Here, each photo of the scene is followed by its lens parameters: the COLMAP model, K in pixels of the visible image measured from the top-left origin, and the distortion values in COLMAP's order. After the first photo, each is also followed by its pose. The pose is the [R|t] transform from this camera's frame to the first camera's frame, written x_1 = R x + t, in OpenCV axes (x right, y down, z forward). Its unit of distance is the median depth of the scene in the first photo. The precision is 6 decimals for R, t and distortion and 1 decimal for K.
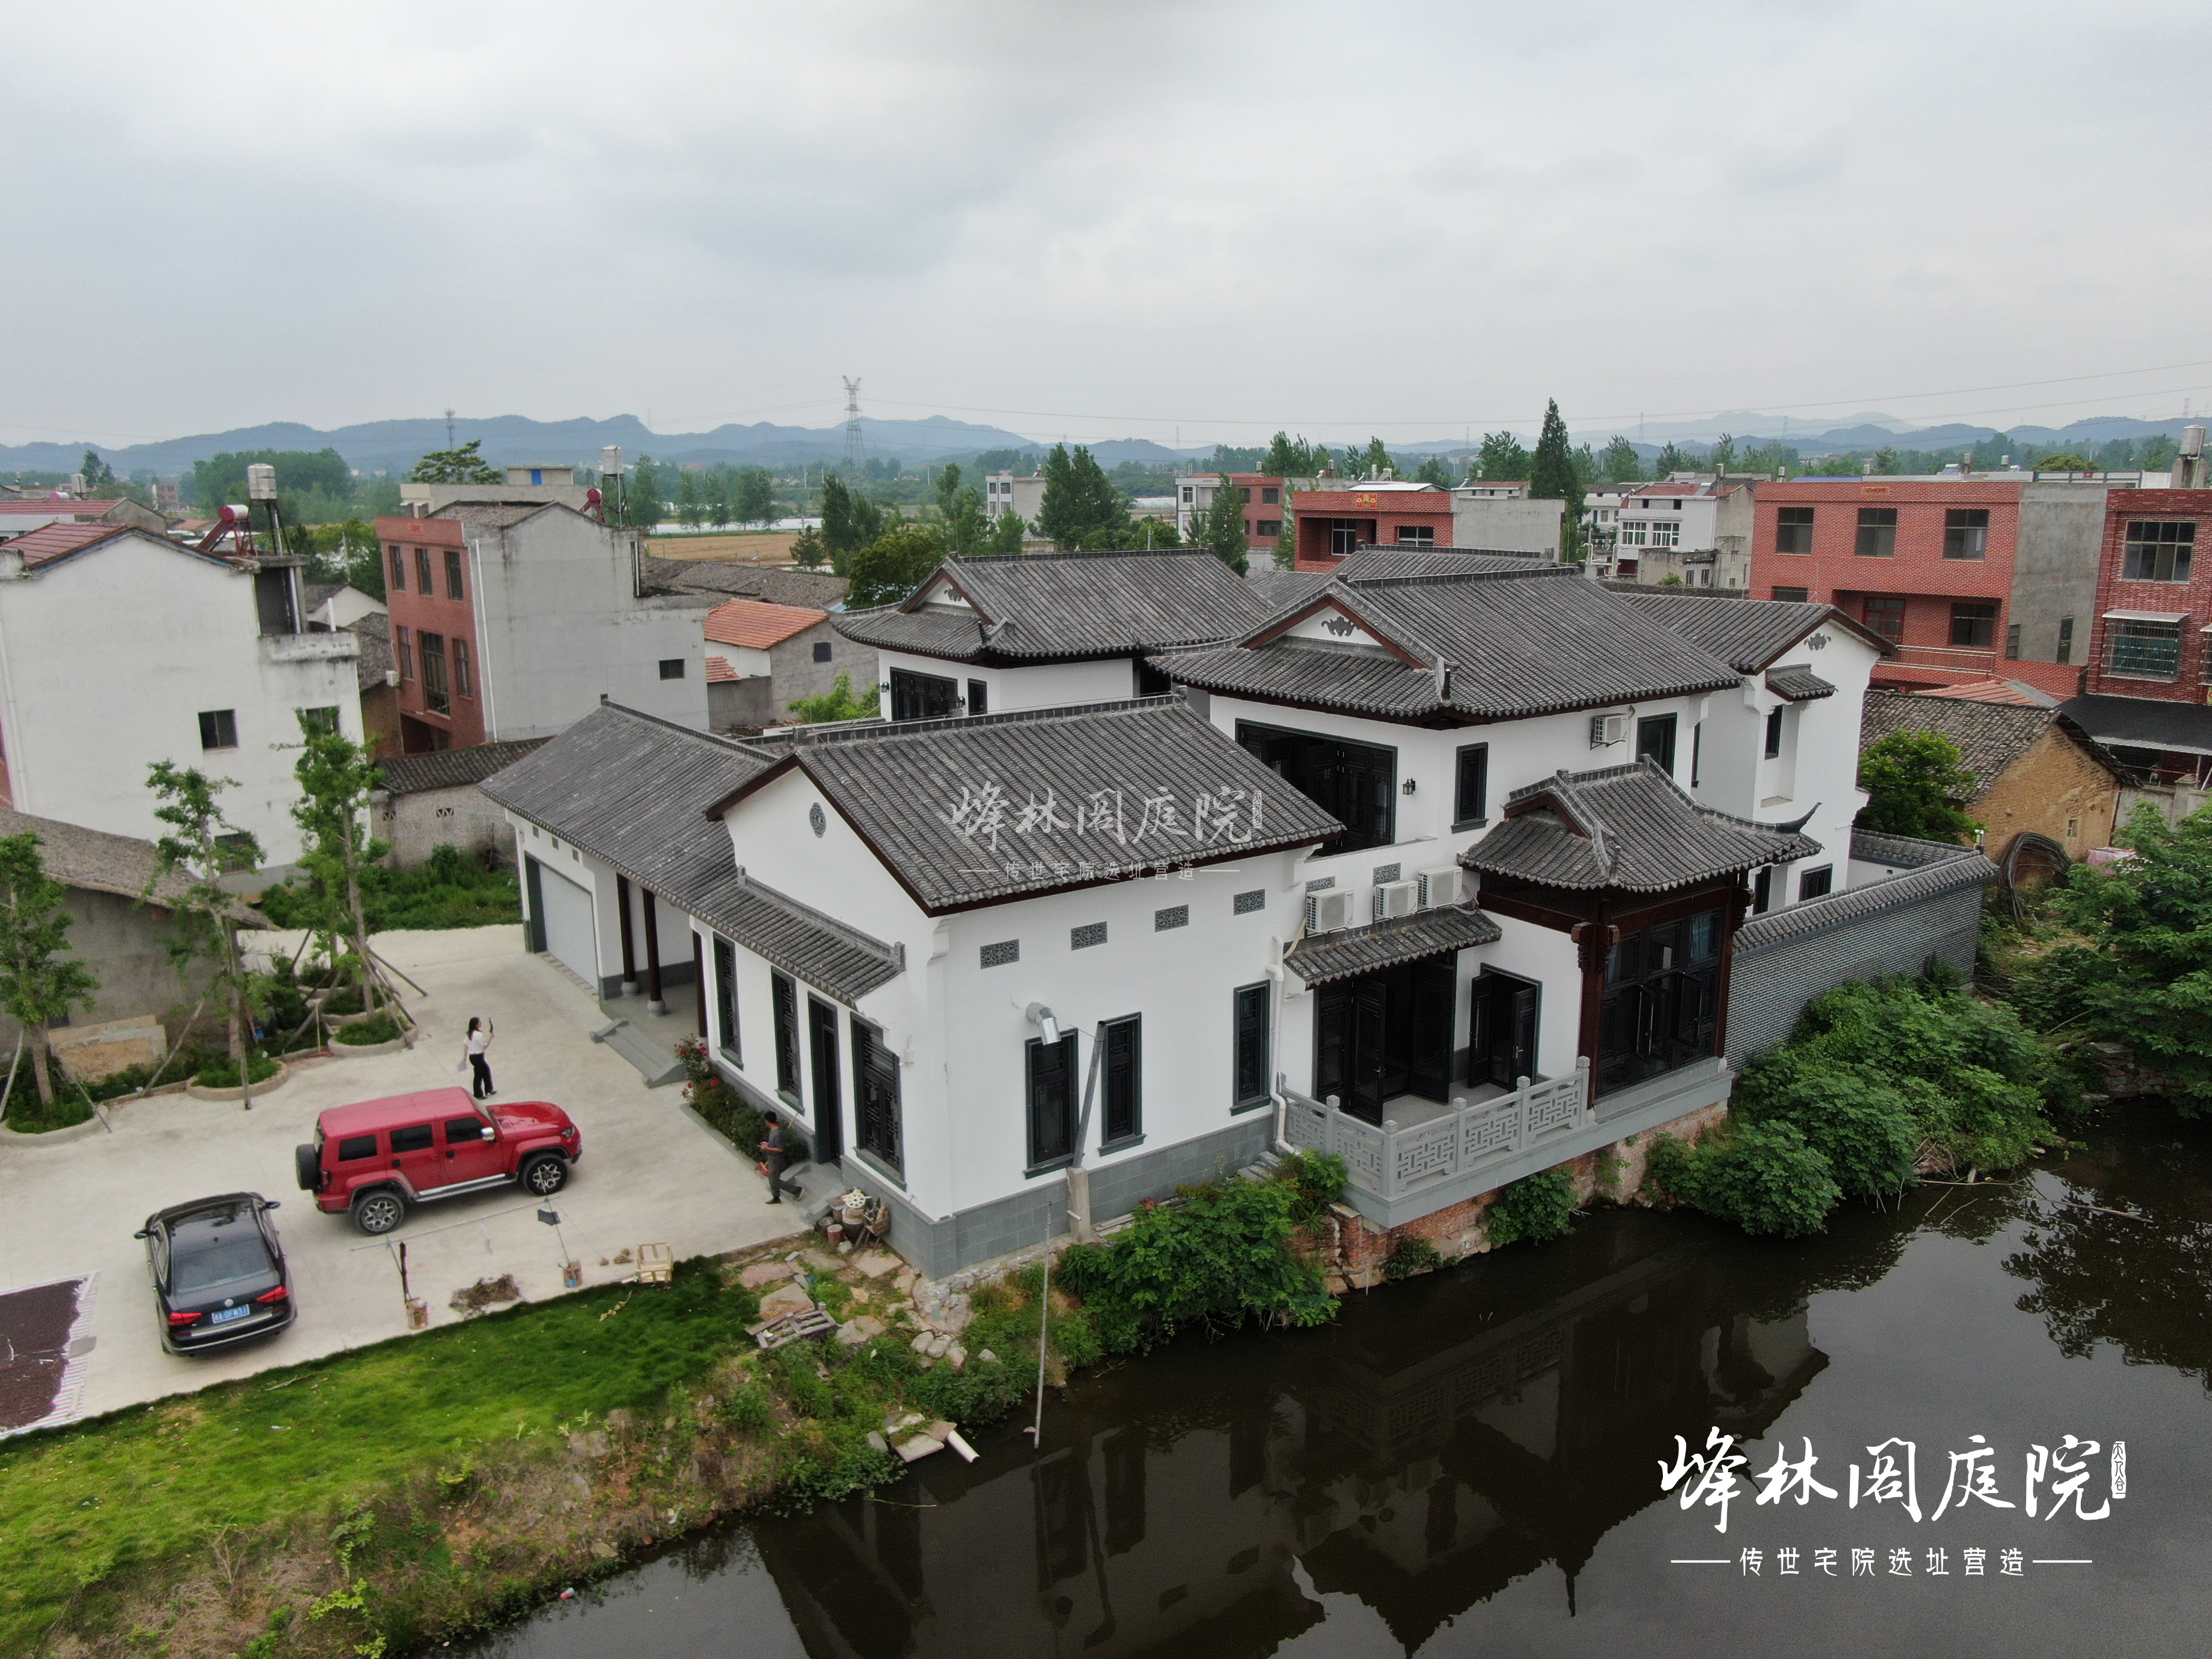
lens RADIAL K [[1586.5, 0, 1117.2], [0, 1586.5, 830.1], [0, 0, 1]] dist [-0.013178, 0.002882]
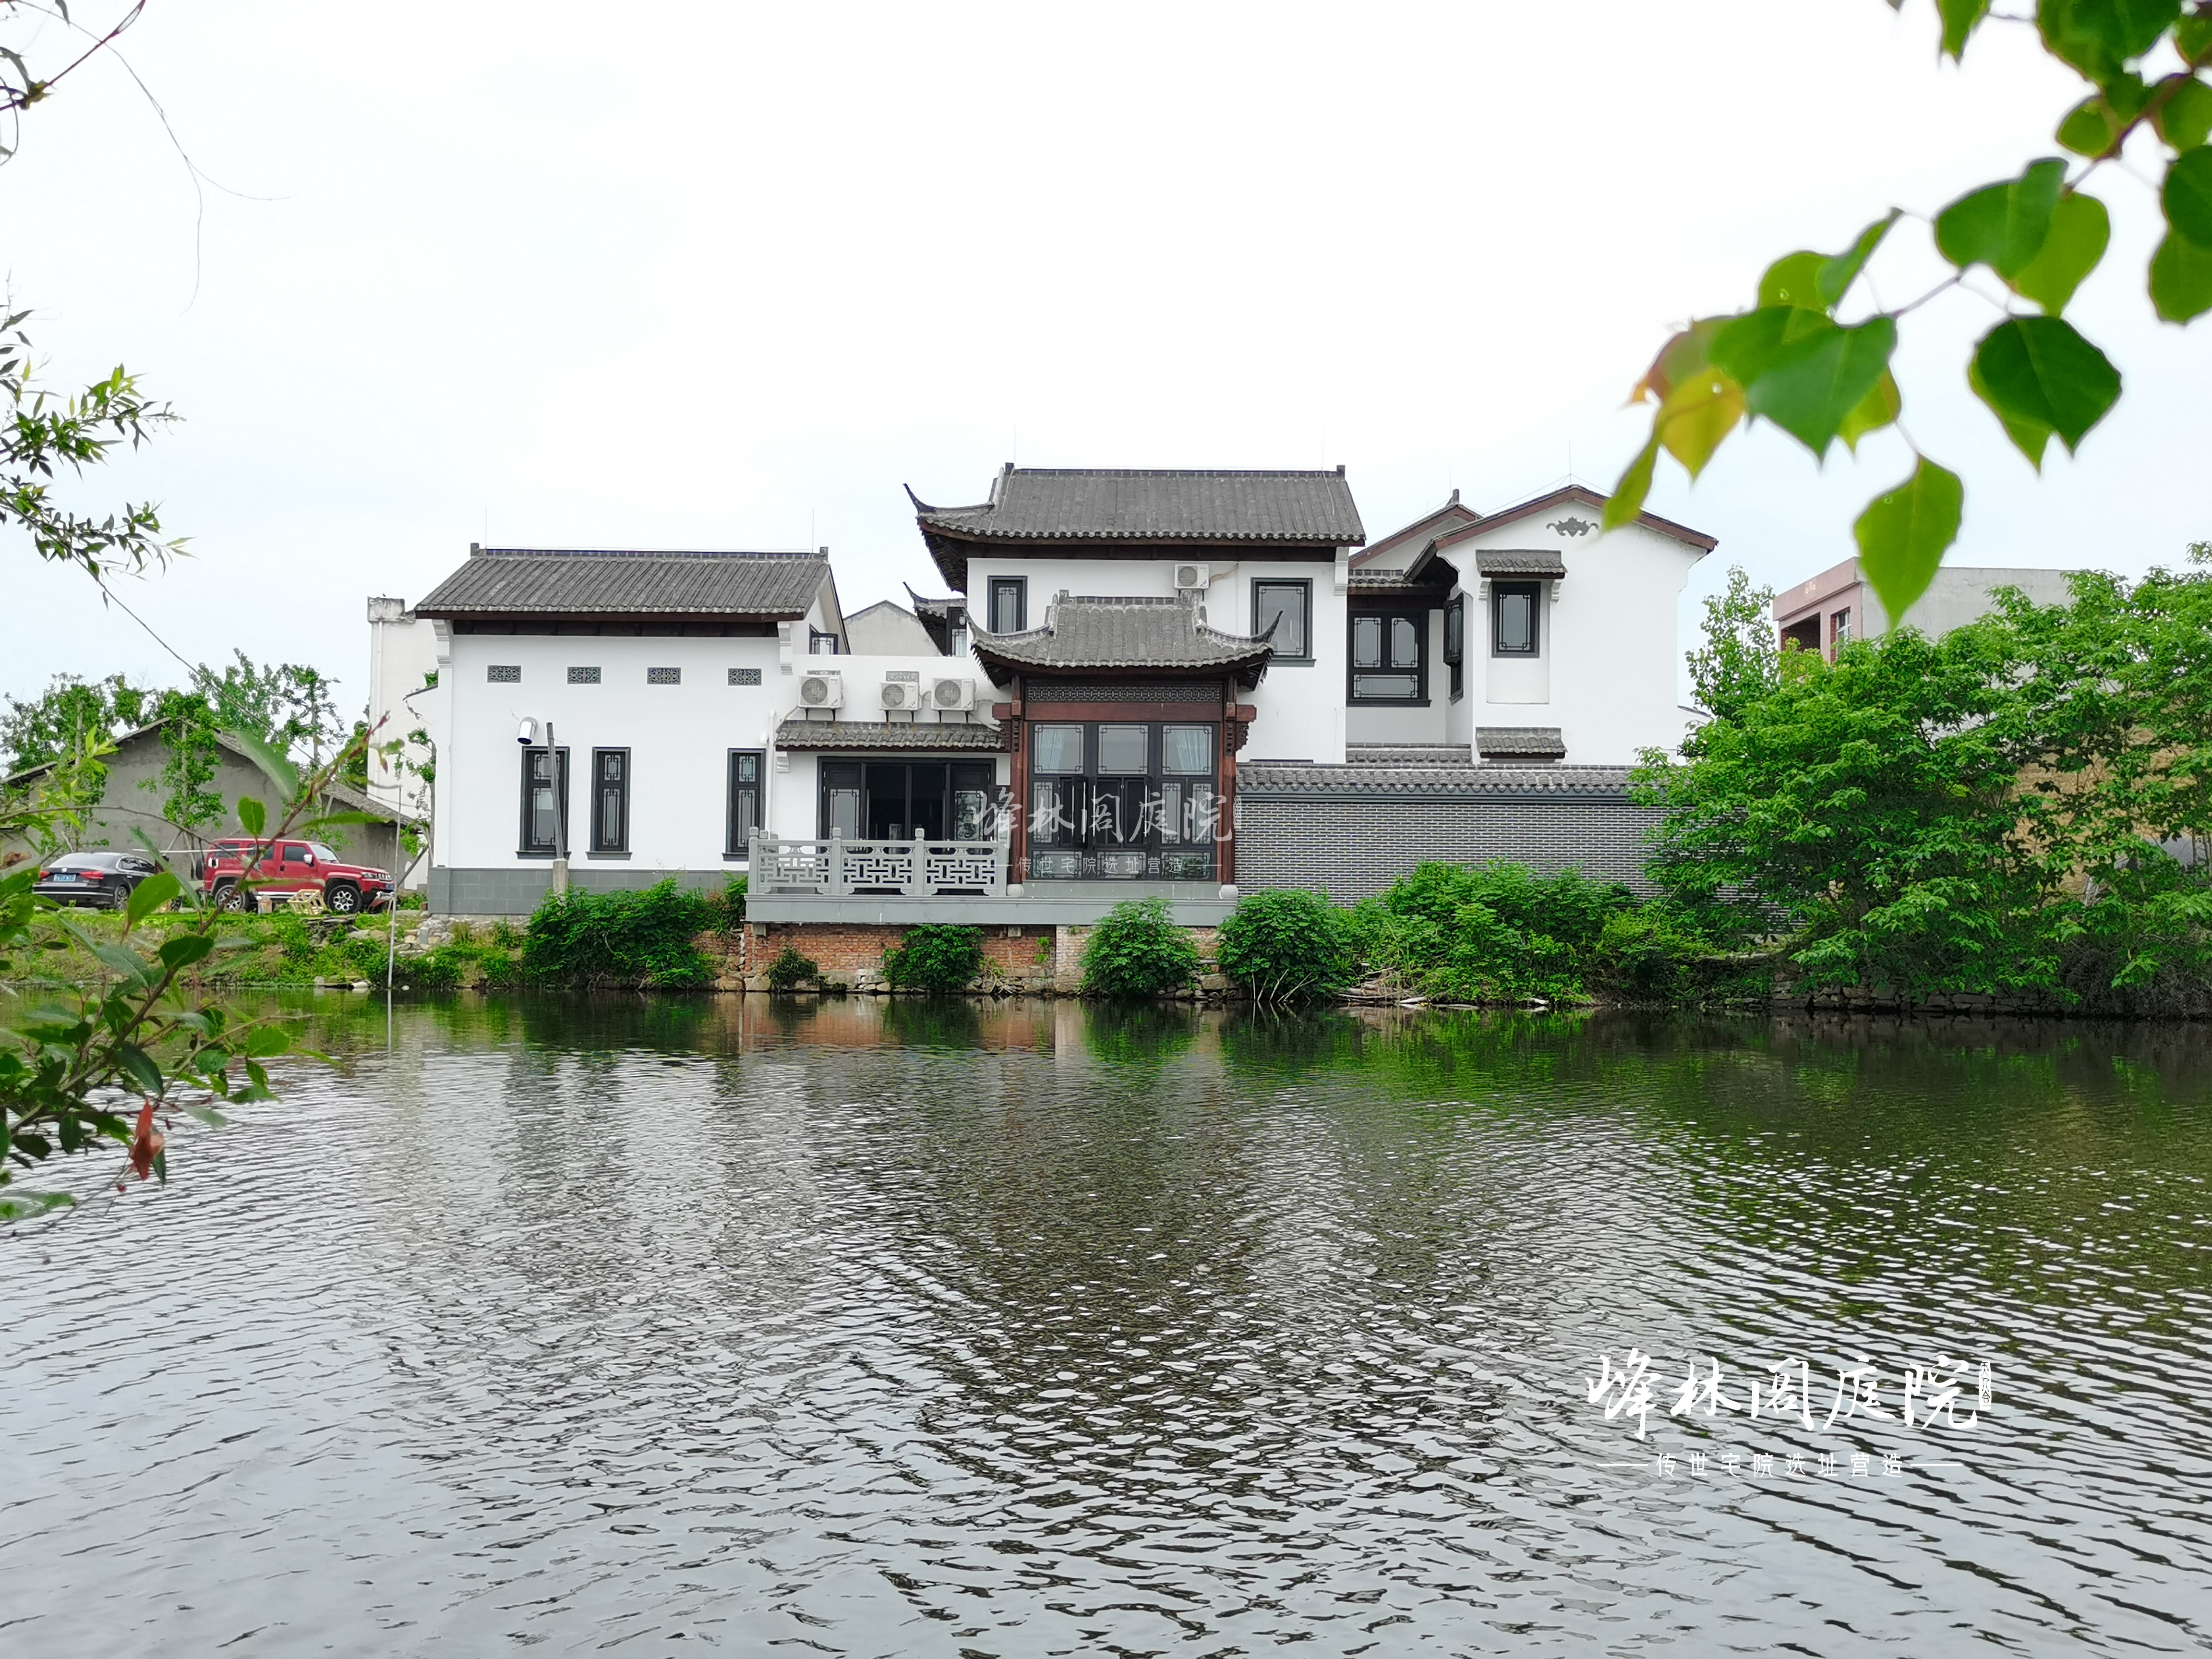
lens RADIAL K [[2354.1, 0, 1092.6], [0, 2354.1, 823.7], [0, 0, 1]] dist [0.086911, 0.000000]
pose [[0.805243, -0.003408, -0.592935, 1.154000], [-0.147309, 0.967482, -0.205616, 0.410366], [0.574355, 0.252916, 0.778556, -0.188783]]
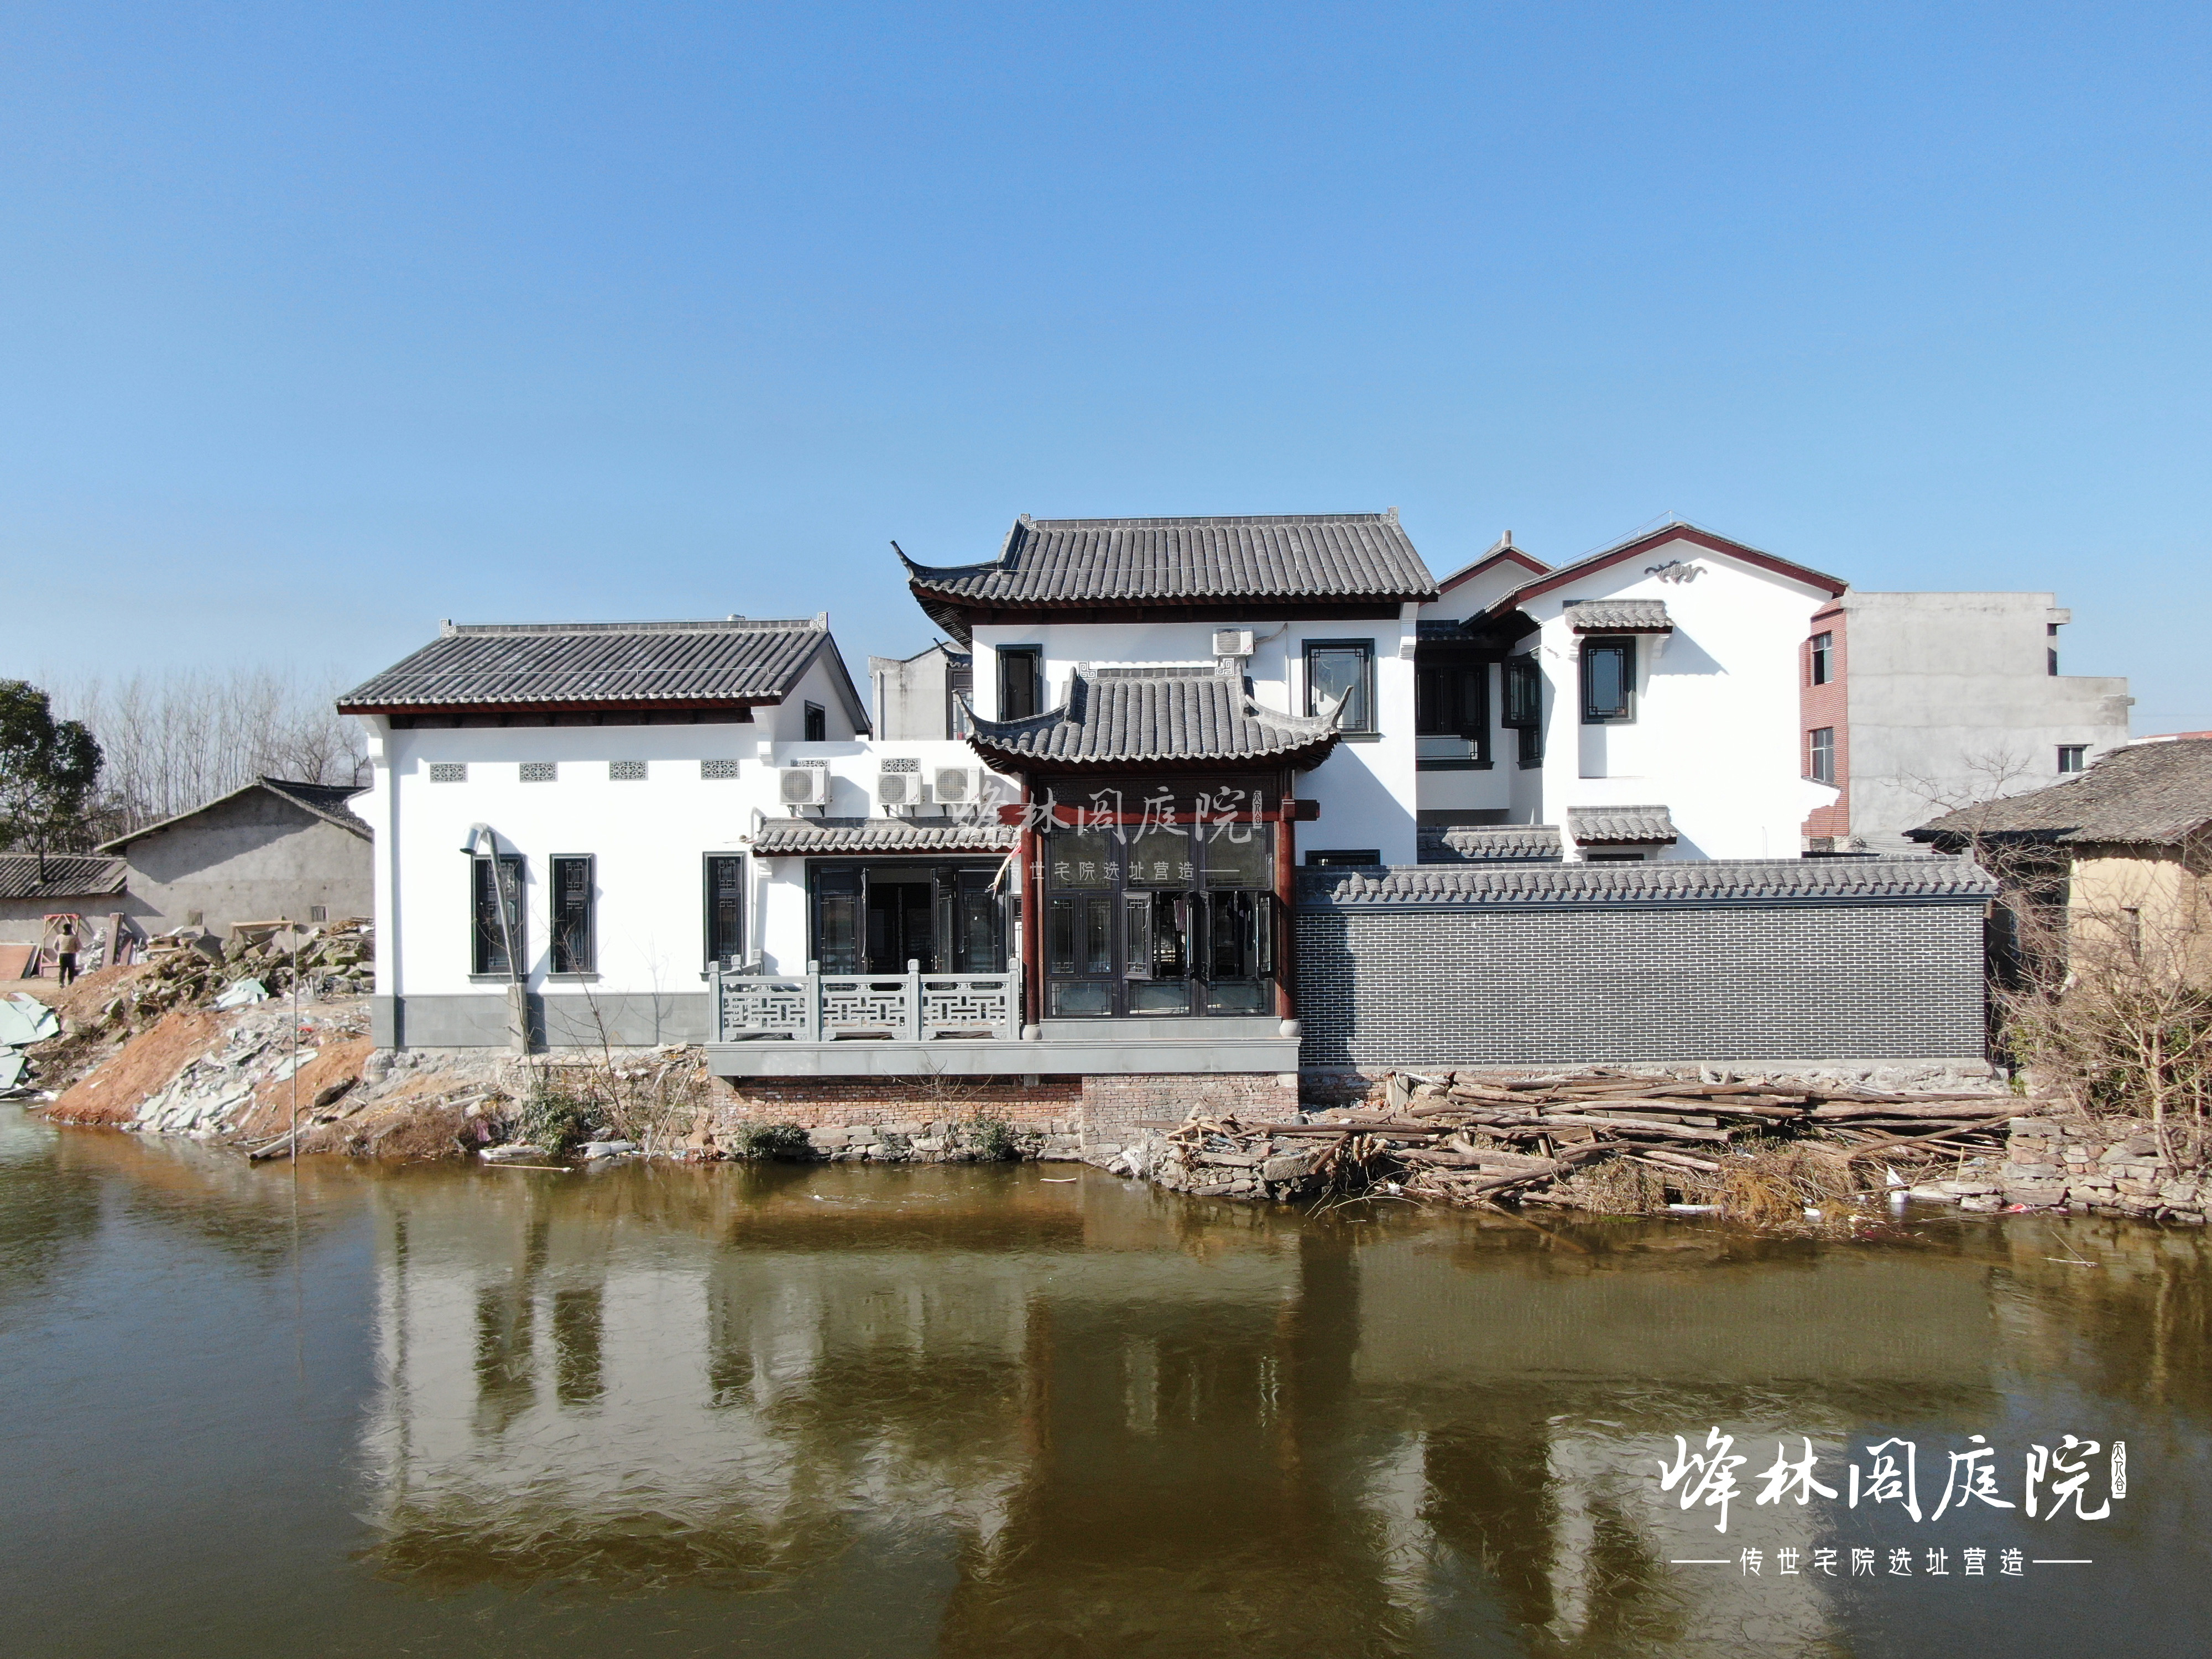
lens RADIAL K [[1586.5, 0, 1114.2], [0, 1586.5, 809.0], [0, 0, 1]] dist [-0.013178, 0.002882]
pose [[0.791726, -0.006995, -0.610836, 0.788543], [-0.129115, 0.975428, -0.178521, 0.190643], [0.597075, 0.220208, 0.771369, 0.294079]]
